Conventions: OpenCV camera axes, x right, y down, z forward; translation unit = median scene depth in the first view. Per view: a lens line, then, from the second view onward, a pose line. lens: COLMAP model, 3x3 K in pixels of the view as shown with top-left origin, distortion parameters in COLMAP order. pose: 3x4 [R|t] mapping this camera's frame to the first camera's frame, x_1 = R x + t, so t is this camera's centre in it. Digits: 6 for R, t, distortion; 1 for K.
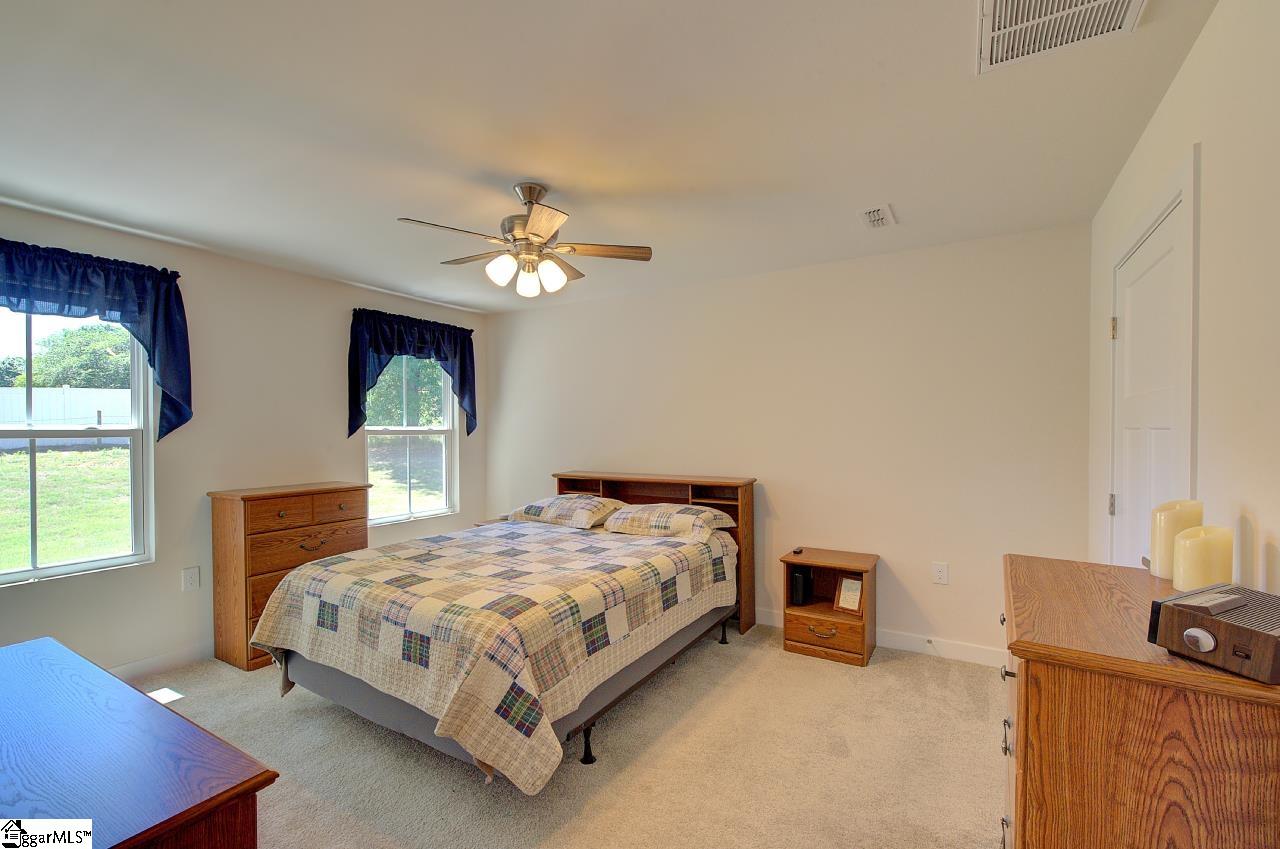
lens RADIAL K [[551.3, 0, 643.7], [0, 551.3, 426.0], [0, 0, 1]] dist [0.007782, 0.001131]
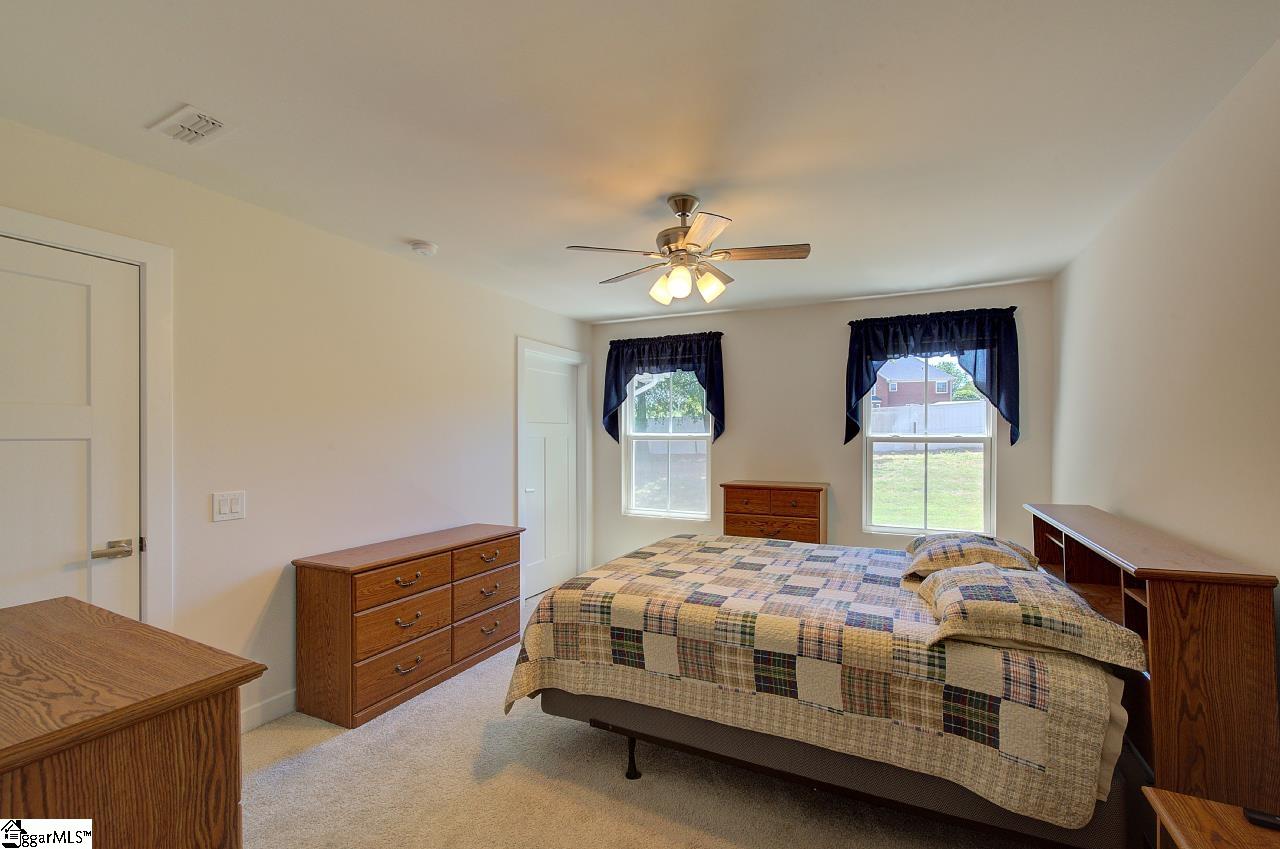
lens RADIAL K [[551.3, 0, 645.2], [0, 551.3, 433.7], [0, 0, 1]] dist [0.007782, 0.001131]
pose [[0.104968, 0.001799, -0.994474, 0.756861], [-0.003041, 0.999994, 0.001488, 0.000112], [0.994471, 0.002868, 0.104973, 0.798495]]
